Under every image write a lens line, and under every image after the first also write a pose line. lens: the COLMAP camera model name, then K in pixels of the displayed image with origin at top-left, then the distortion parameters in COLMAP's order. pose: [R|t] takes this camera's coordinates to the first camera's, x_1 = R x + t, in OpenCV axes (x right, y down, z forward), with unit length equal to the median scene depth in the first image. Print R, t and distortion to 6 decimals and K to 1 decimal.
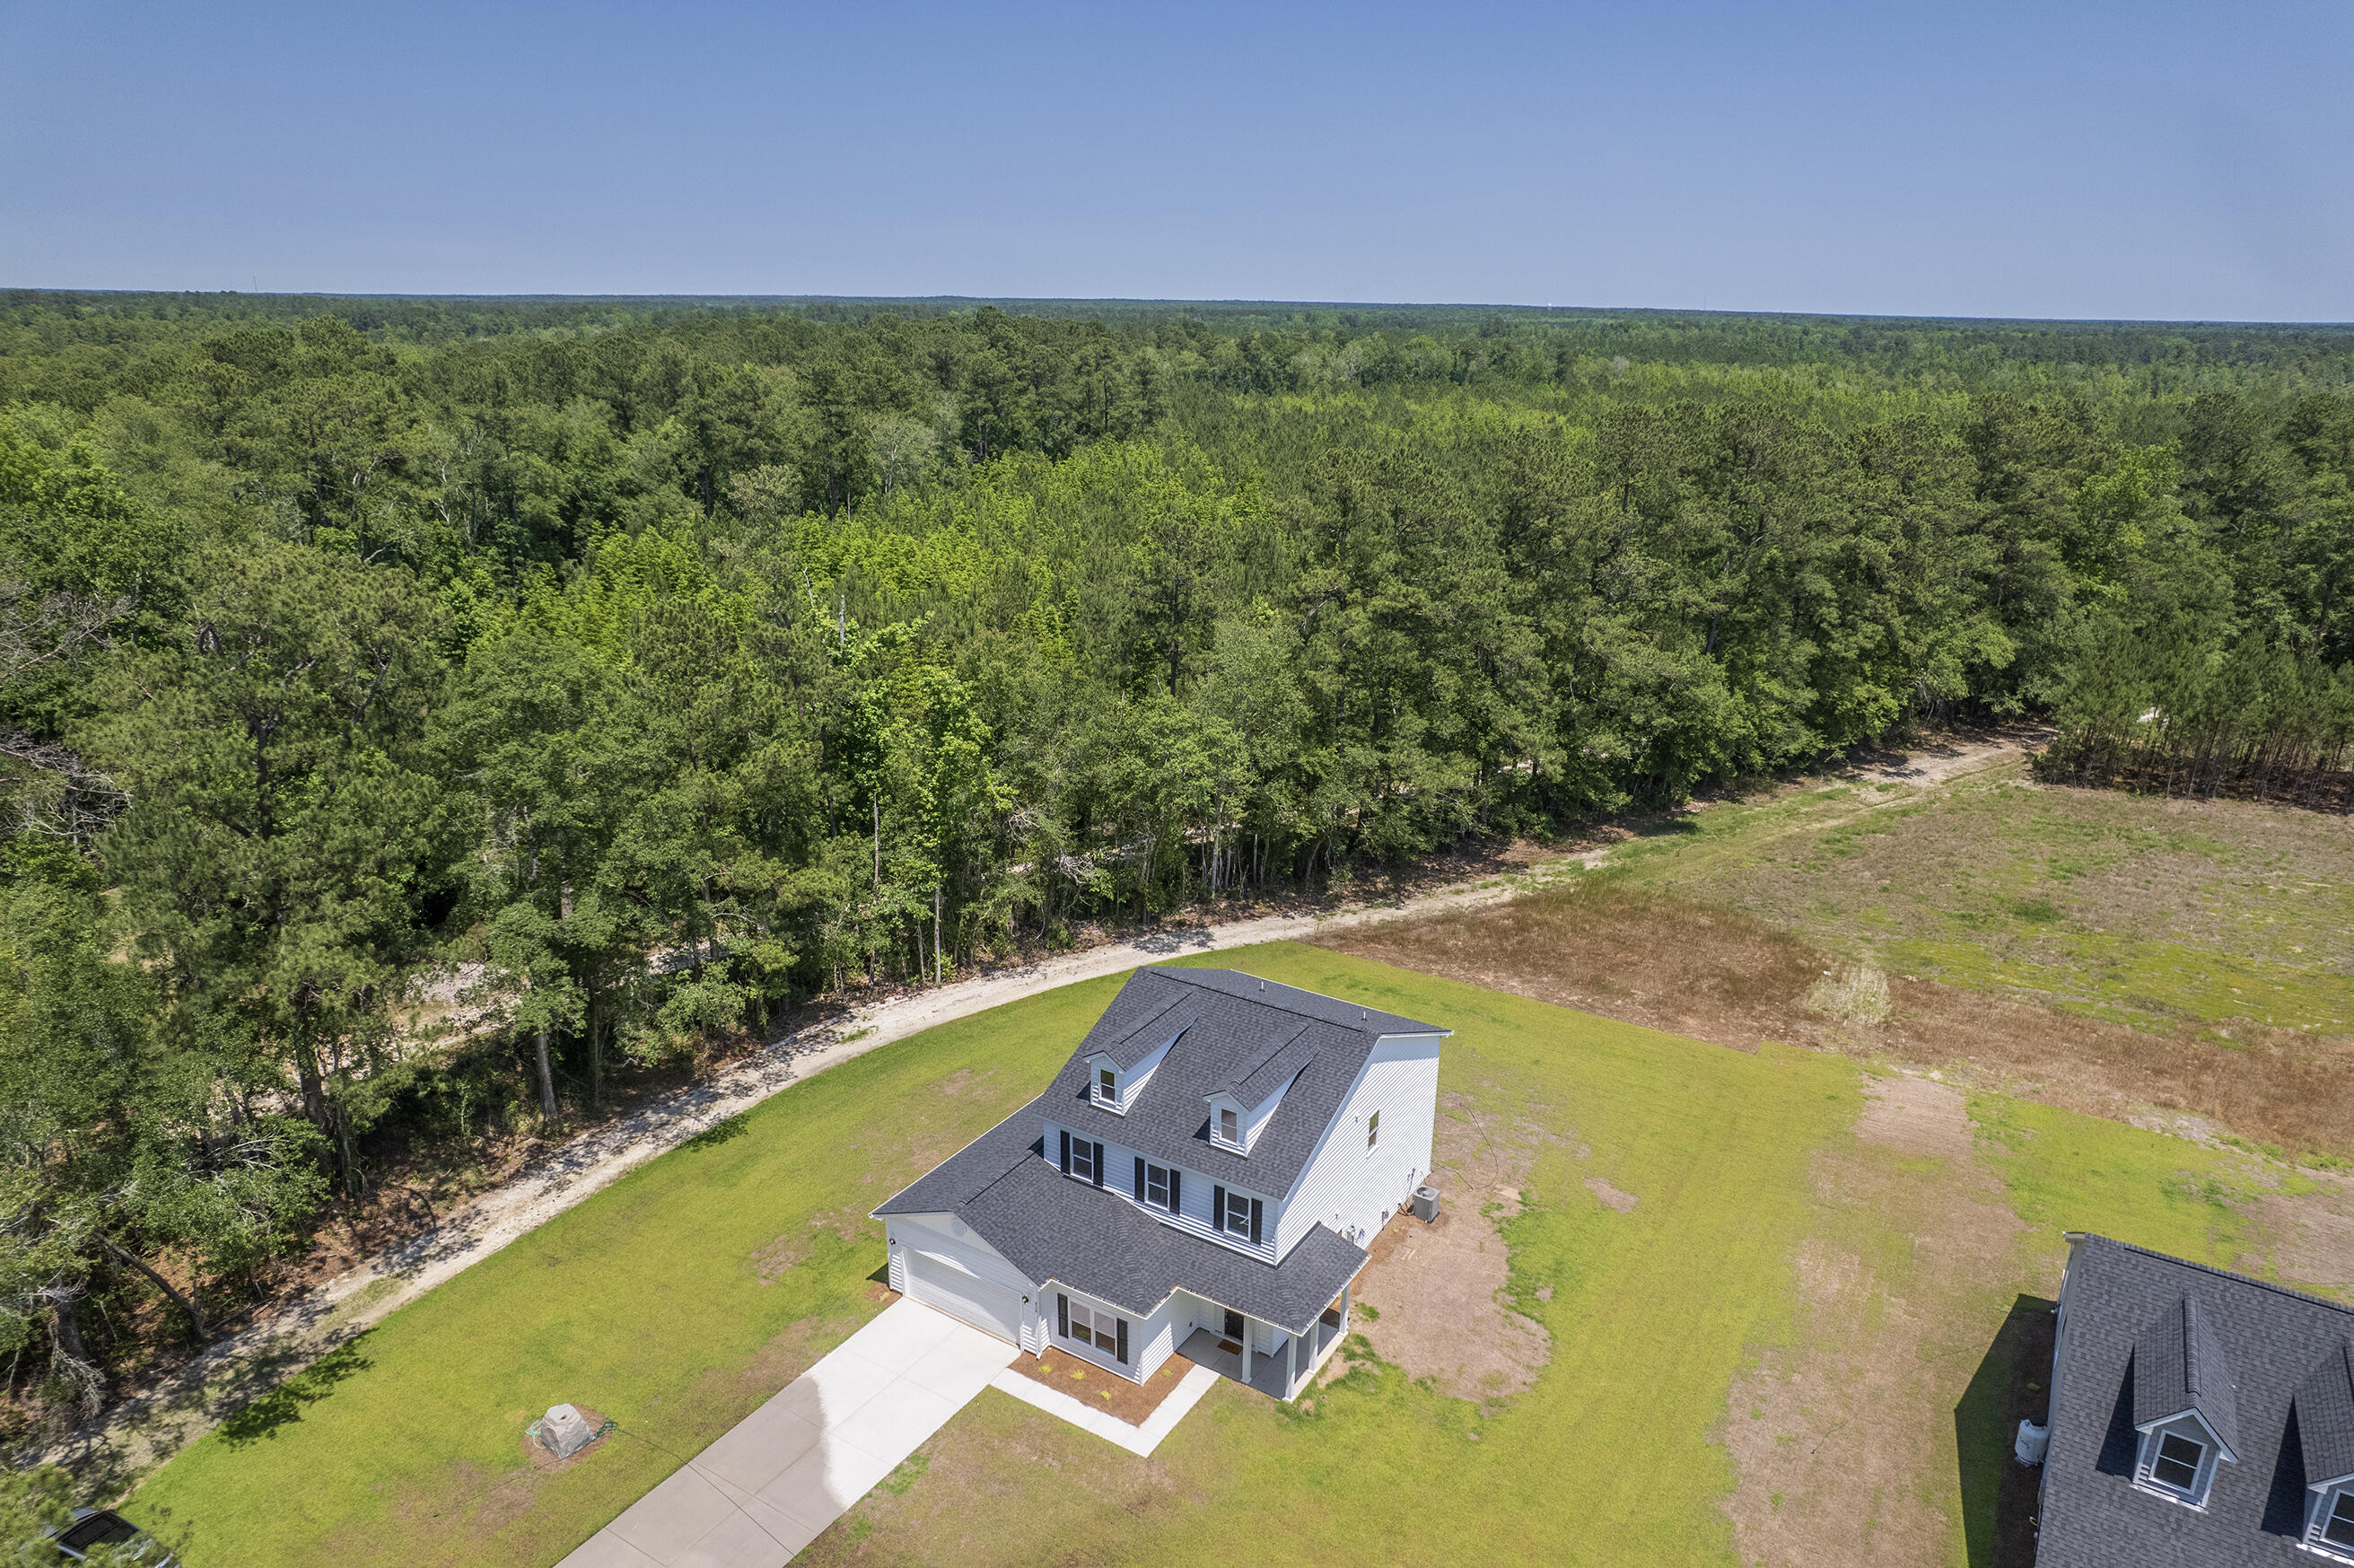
lens RADIAL K [[1509.0, 0, 1178.4], [0, 1509.0, 797.0], [0, 0, 1]] dist [-0.075428, 0.069086]
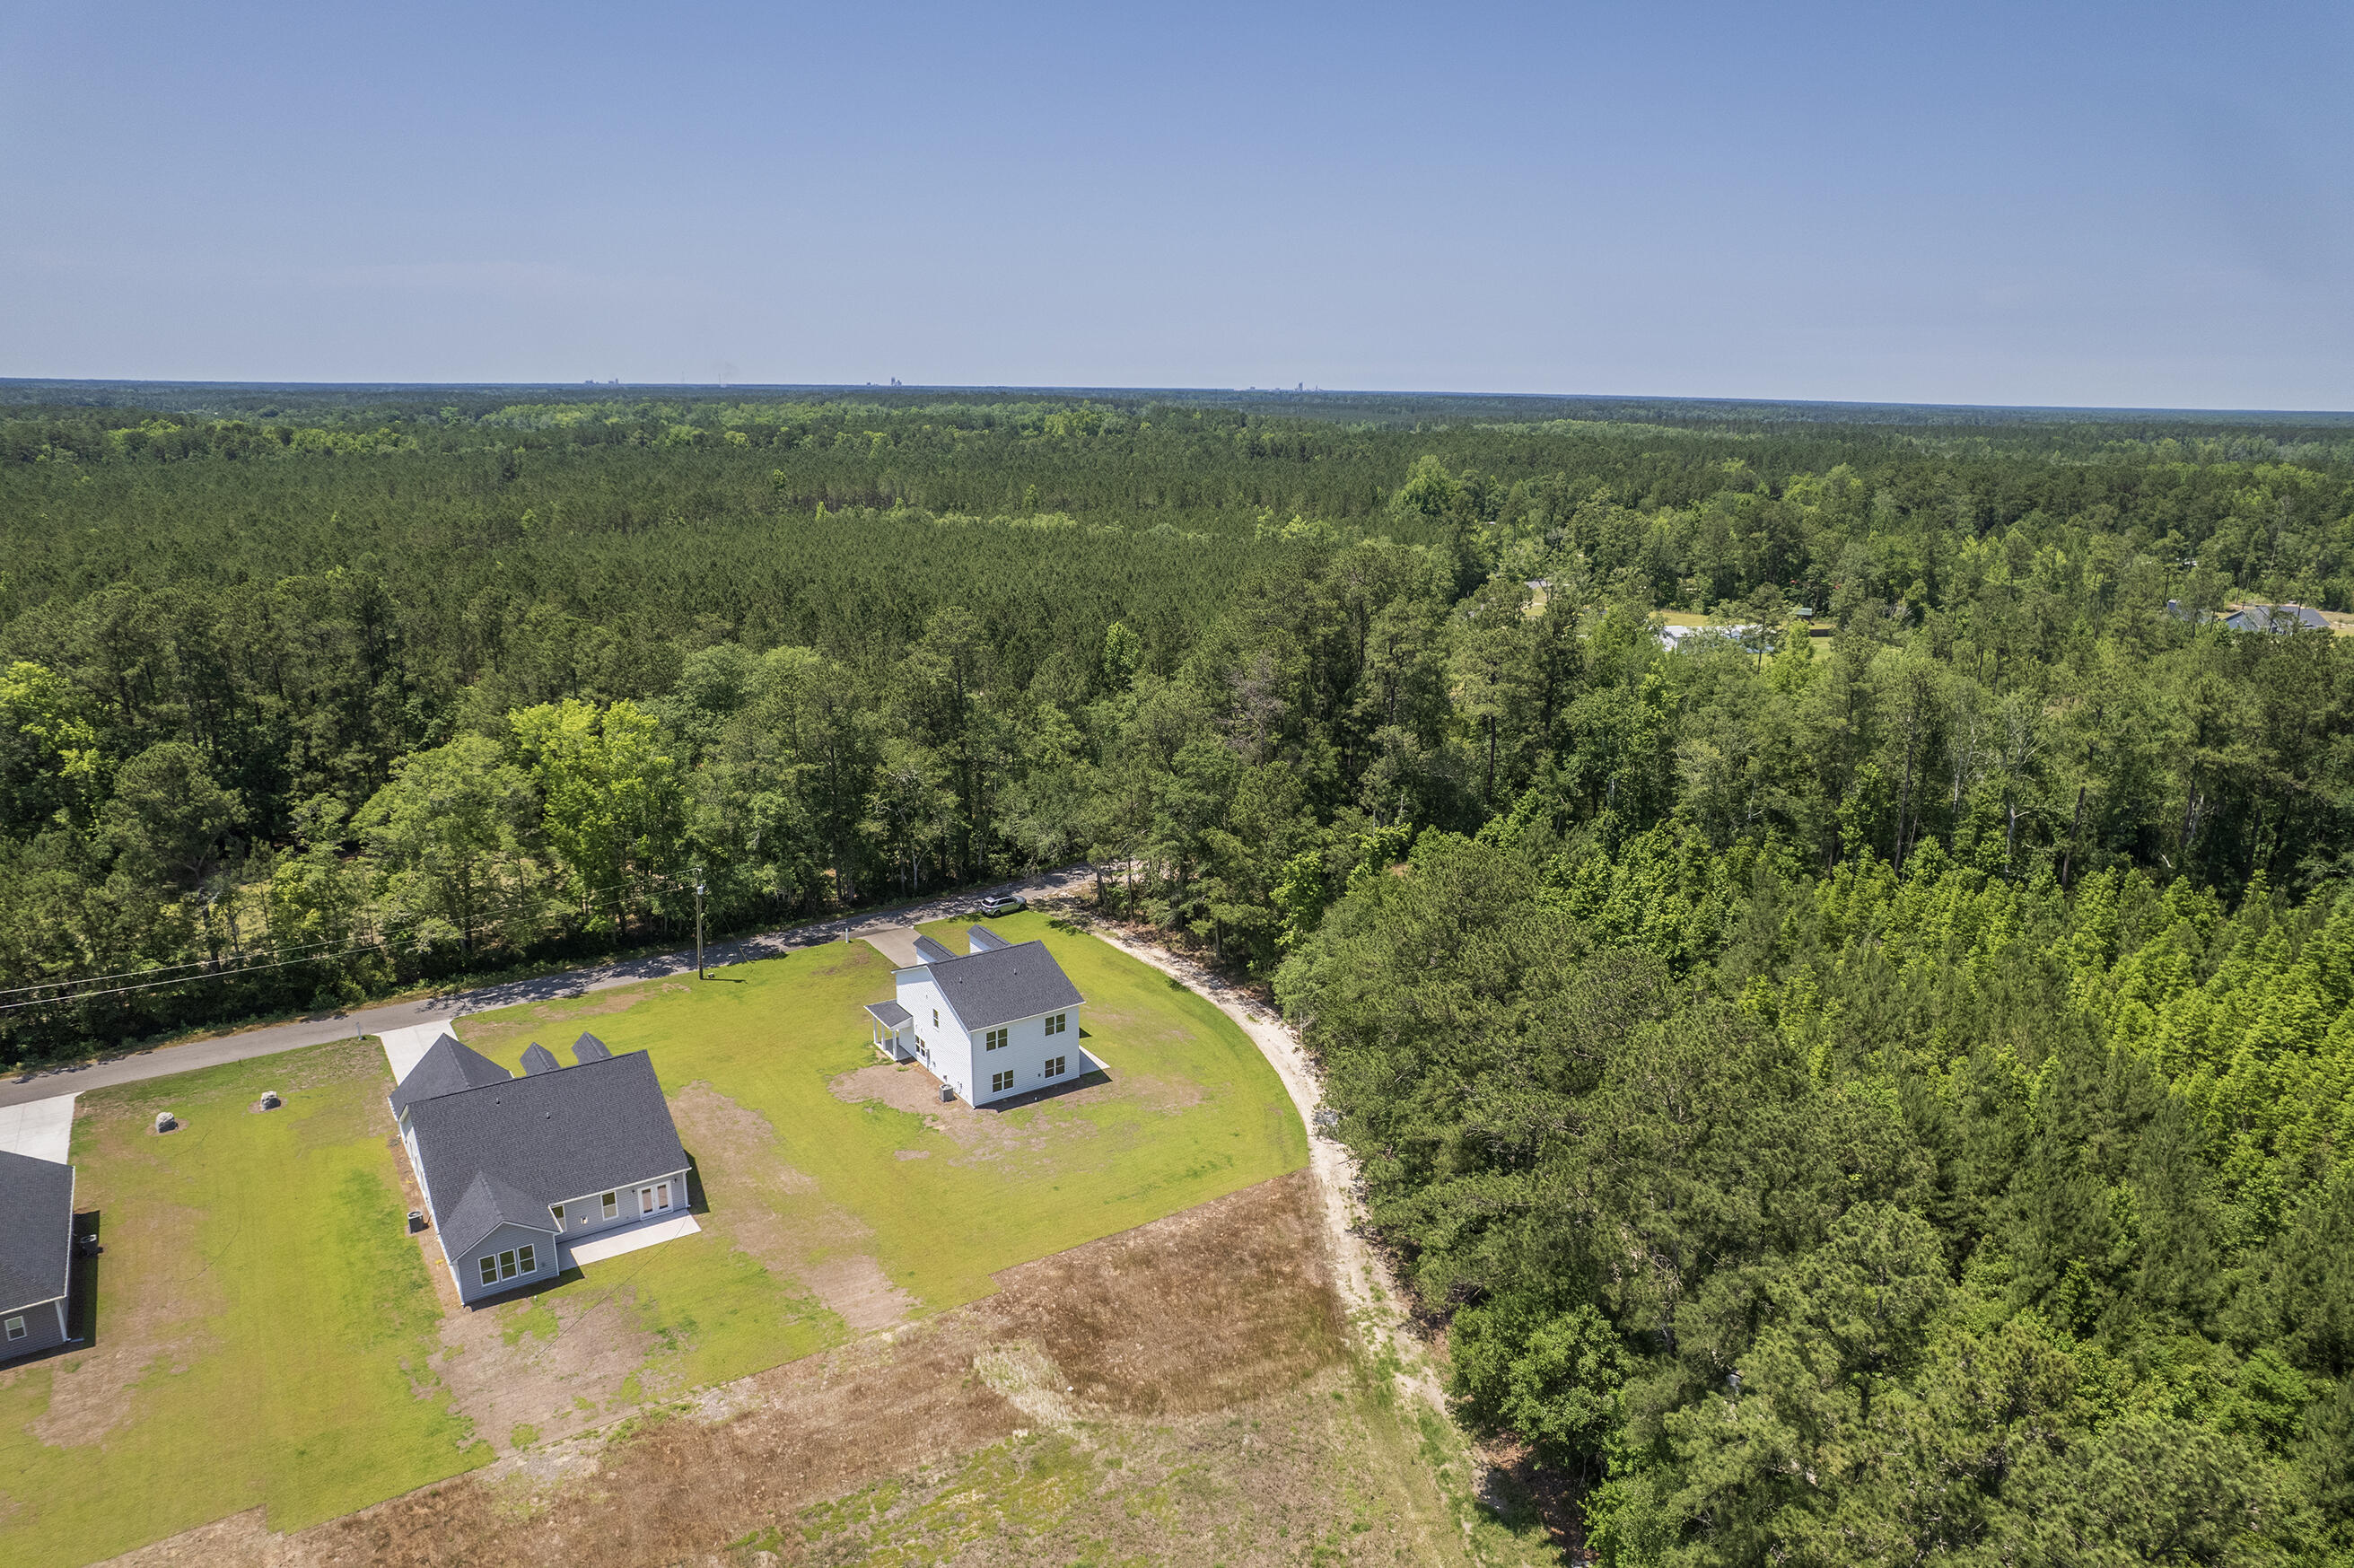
lens RADIAL K [[1509.0, 0, 1186.2], [0, 1509.0, 796.8], [0, 0, 1]] dist [-0.075428, 0.069086]
pose [[-0.395988, 0.226880, -0.889786, 1.412077], [-0.309339, 0.879397, 0.361898, -0.729124], [0.864583, 0.418553, -0.278048, 1.372878]]
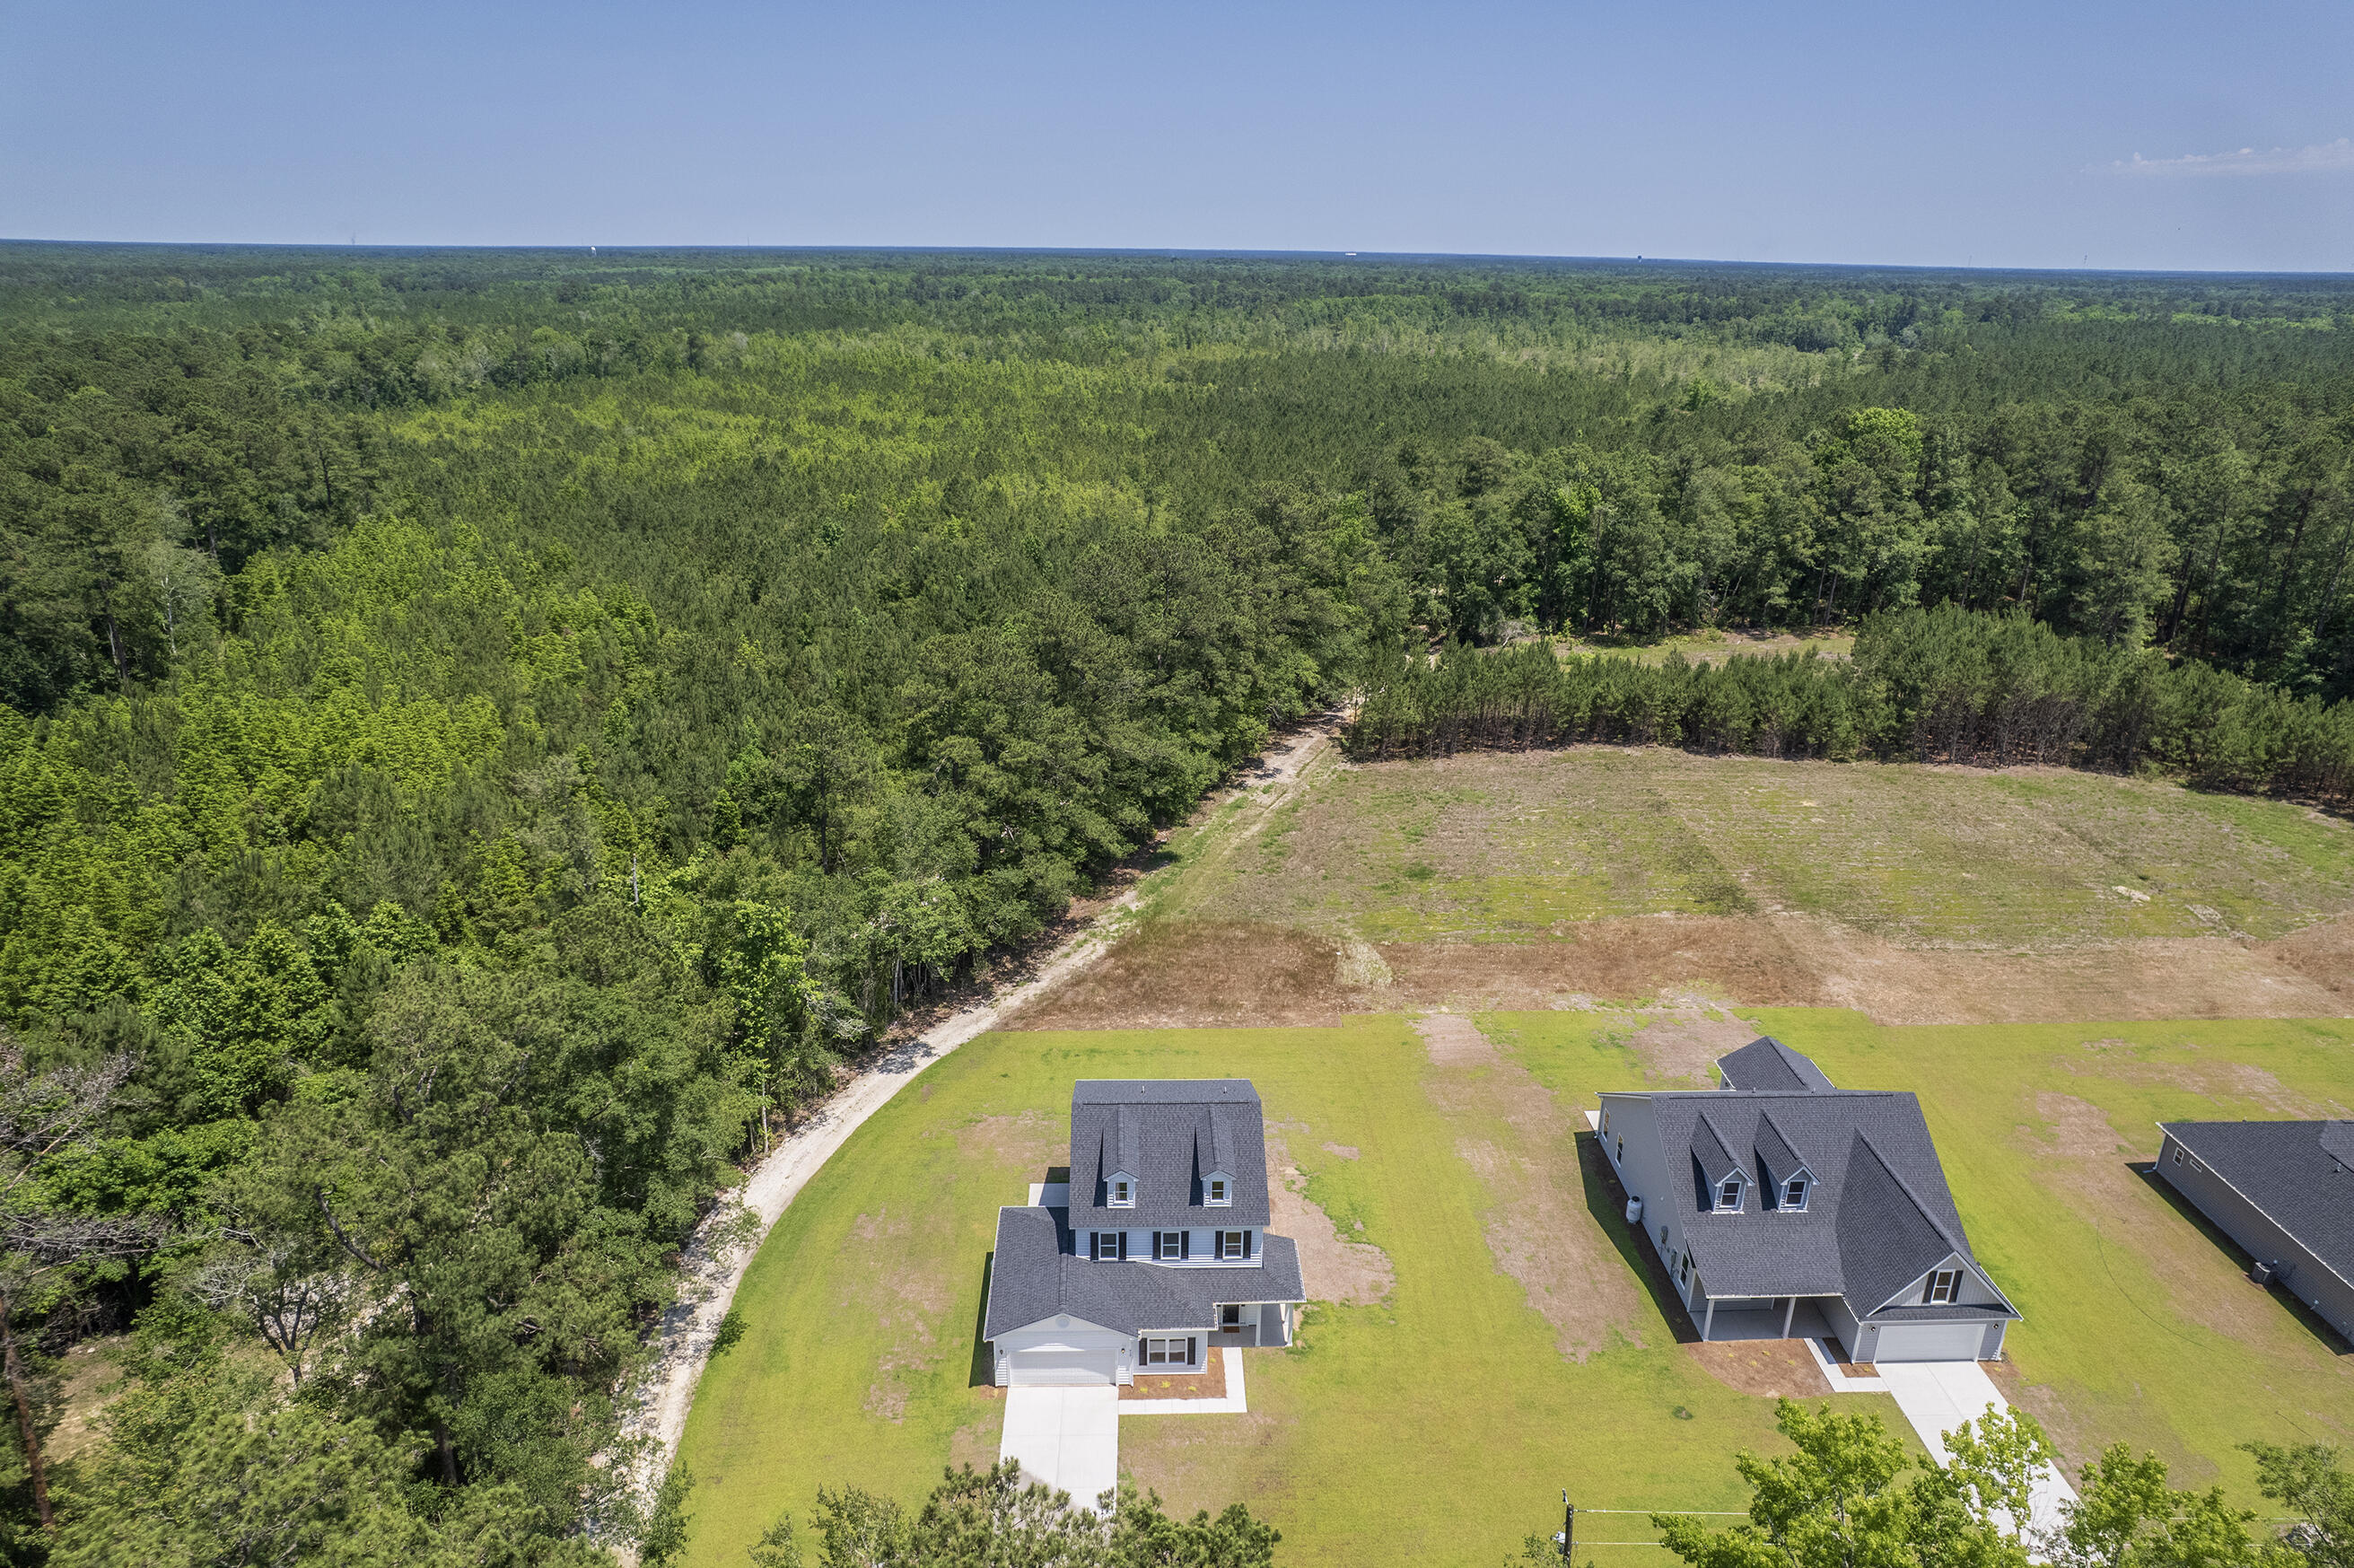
lens RADIAL K [[1509.0, 0, 1179.0], [0, 1509.0, 798.6], [0, 0, 1]] dist [-0.075428, 0.069086]
pose [[0.829695, -0.197256, 0.522203, -0.502125], [0.176133, 0.980205, 0.090415, -0.221400], [-0.529701, 0.016961, 0.848015, -0.193828]]
